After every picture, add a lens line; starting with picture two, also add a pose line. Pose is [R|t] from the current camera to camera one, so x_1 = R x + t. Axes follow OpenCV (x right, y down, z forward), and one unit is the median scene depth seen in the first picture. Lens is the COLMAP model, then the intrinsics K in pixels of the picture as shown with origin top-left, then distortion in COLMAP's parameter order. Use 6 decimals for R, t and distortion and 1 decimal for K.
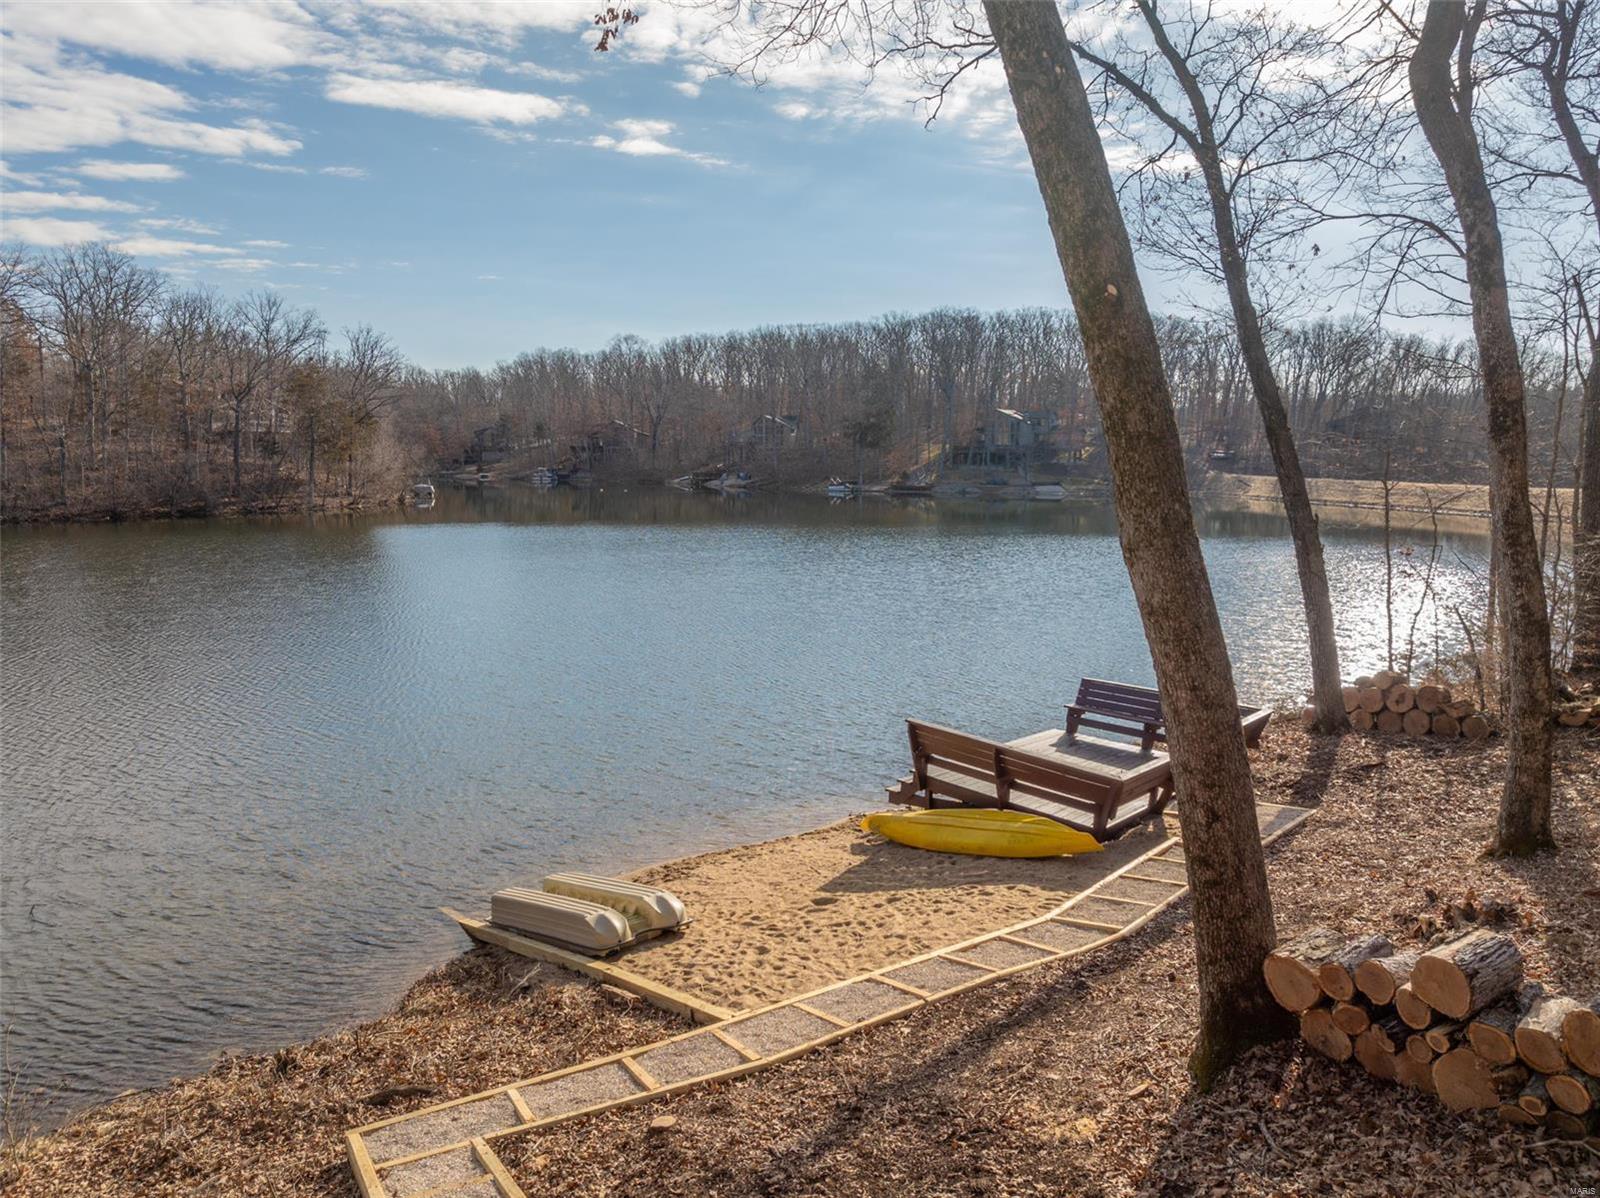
lens RADIAL K [[1126.5, 0, 800.0], [0, 1126.5, 599.0], [0, 0, 1]] dist [-0.020410, -0.022287]
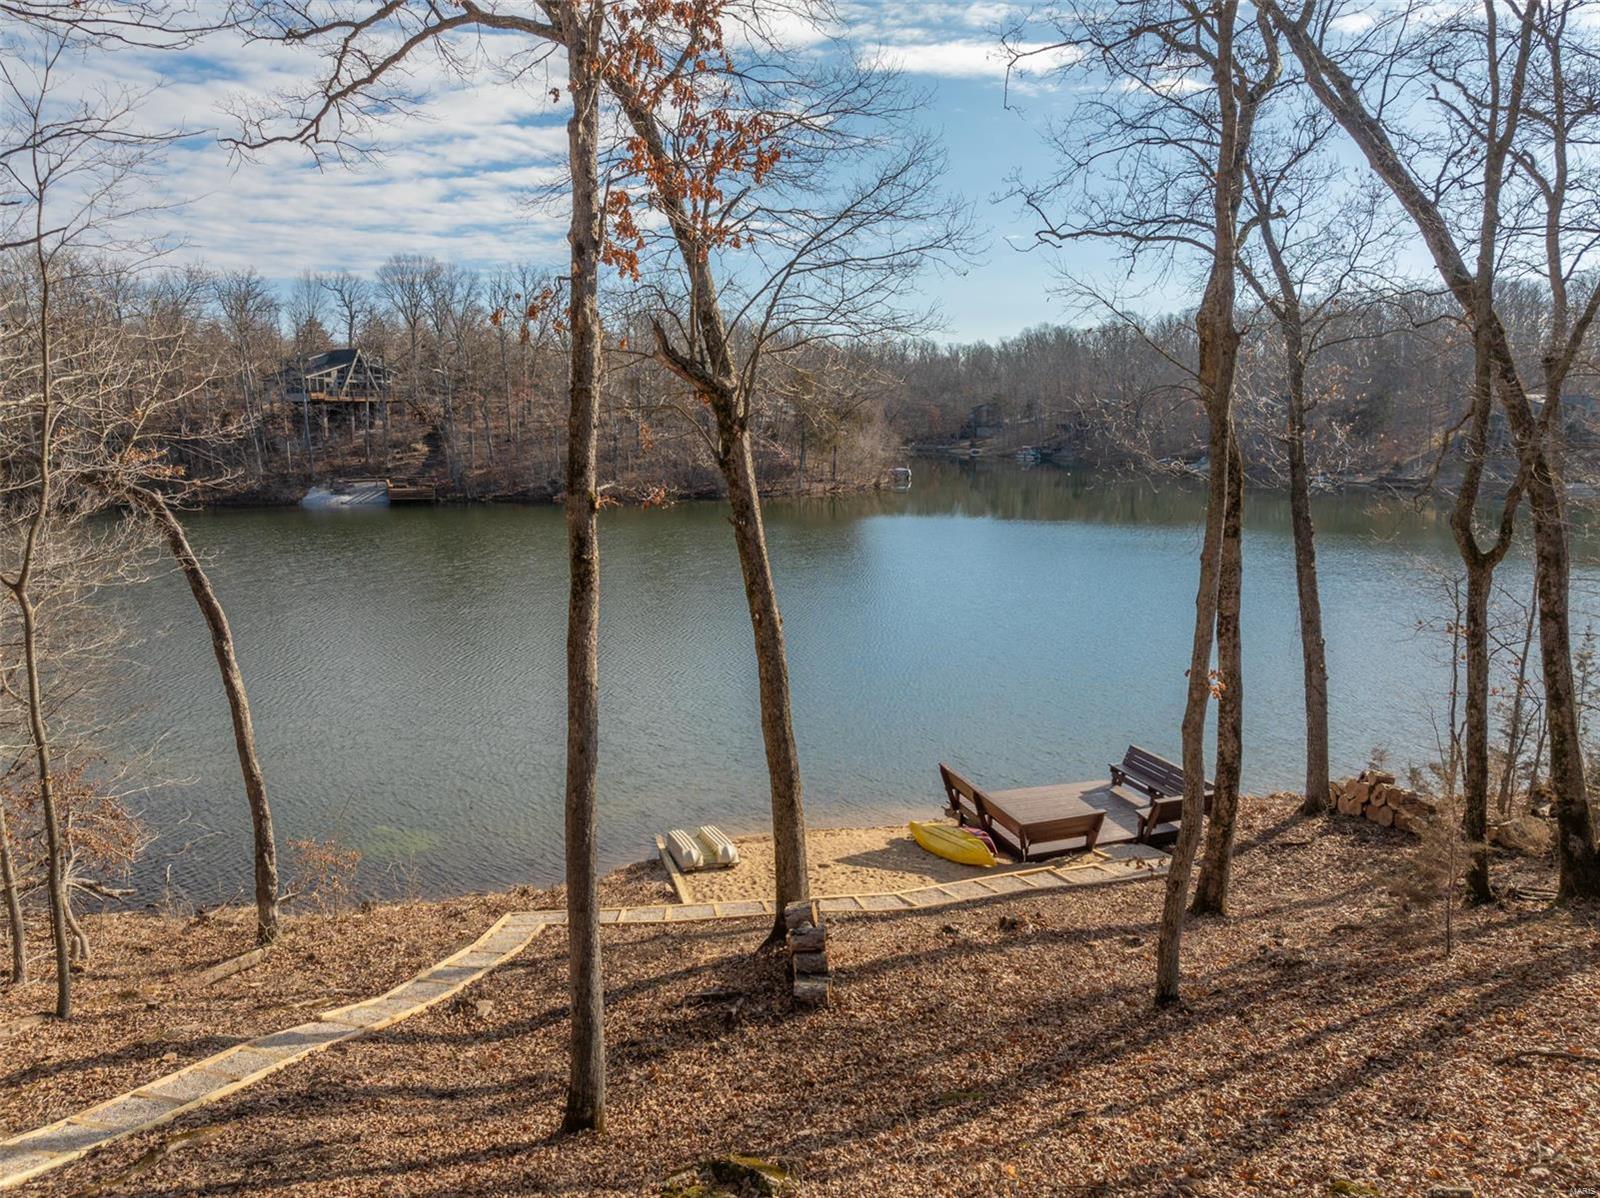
lens RADIAL K [[1125.0, 0, 805.2], [0, 1125.0, 605.4], [0, 0, 1]] dist [-0.020387, -0.002082]
pose [[0.901692, 0.073712, -0.426049, 0.077602], [-0.056653, 0.997008, 0.052593, -0.024259], [0.428651, -0.023286, 0.903170, -0.062082]]
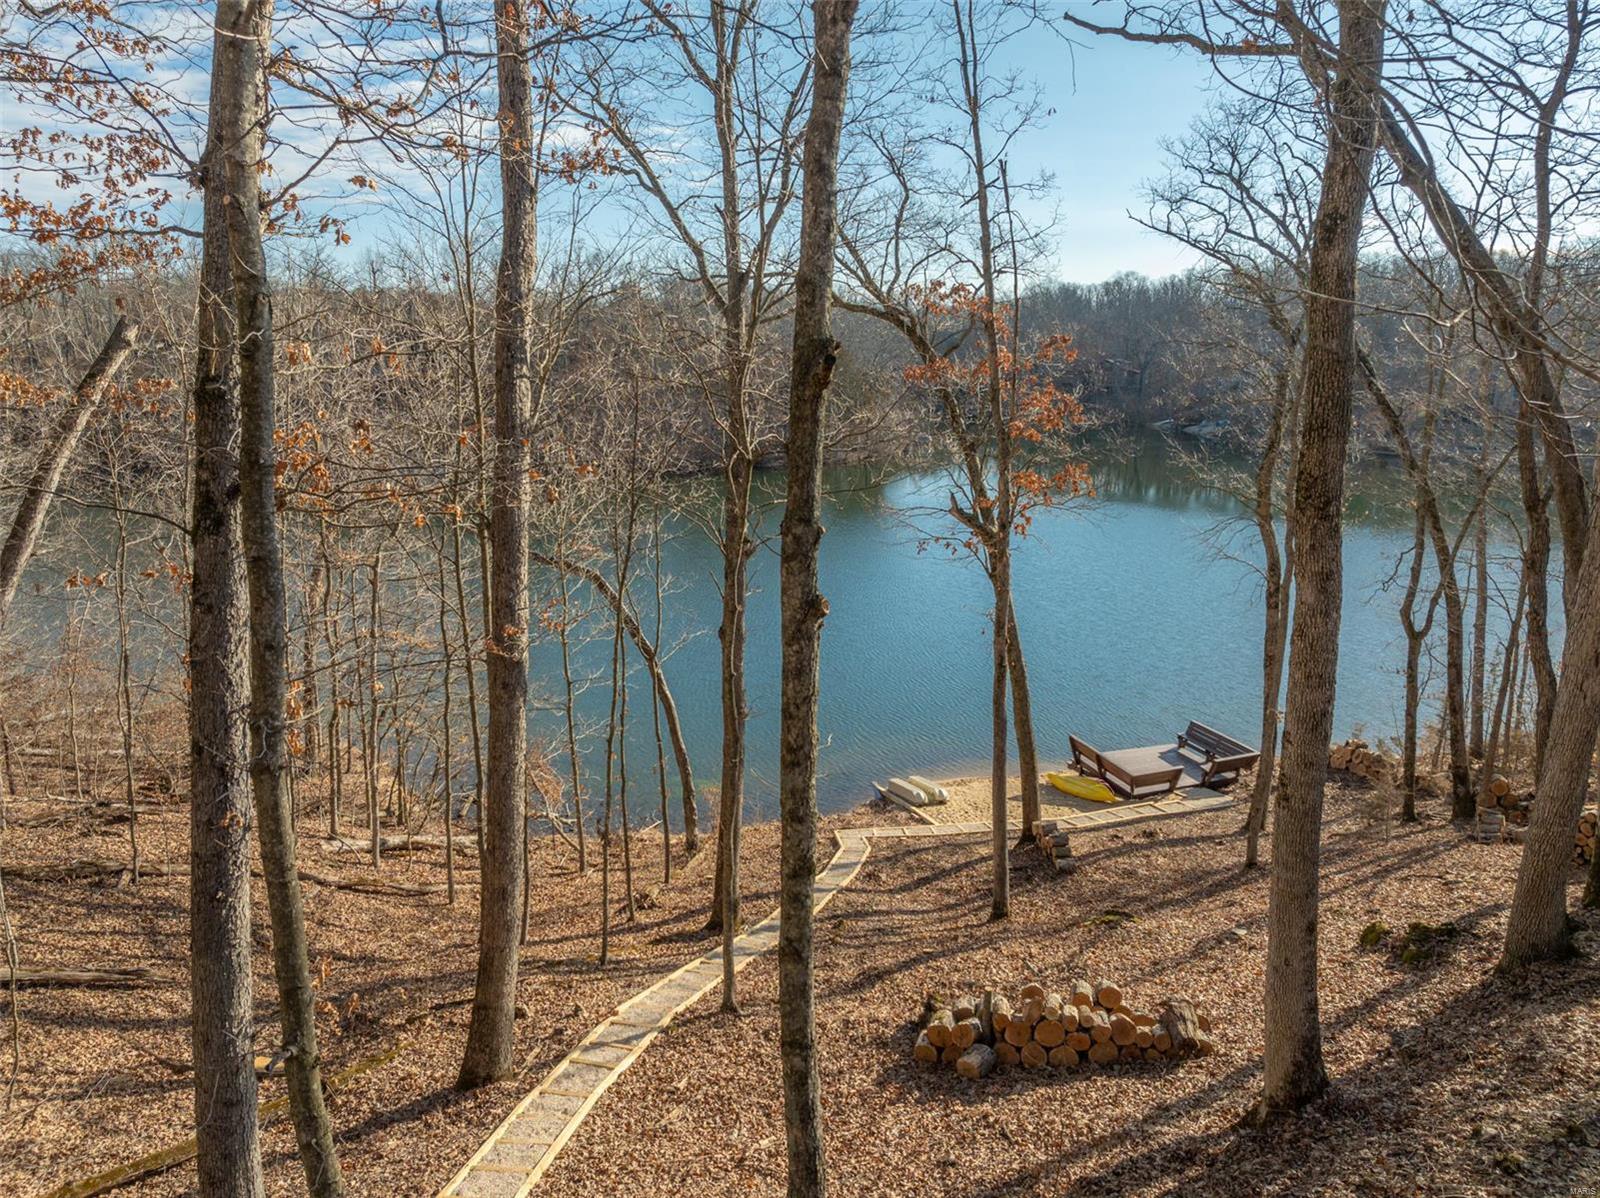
lens RADIAL K [[1126.5, 0, 800.0], [0, 1126.5, 599.0], [0, 0, 1]] dist [-0.020410, -0.022287]
pose [[0.903734, 0.096245, -0.417136, 0.073022], [-0.058744, 0.993063, 0.101857, -0.050921], [0.424046, -0.067547, 0.903118, -0.177878]]
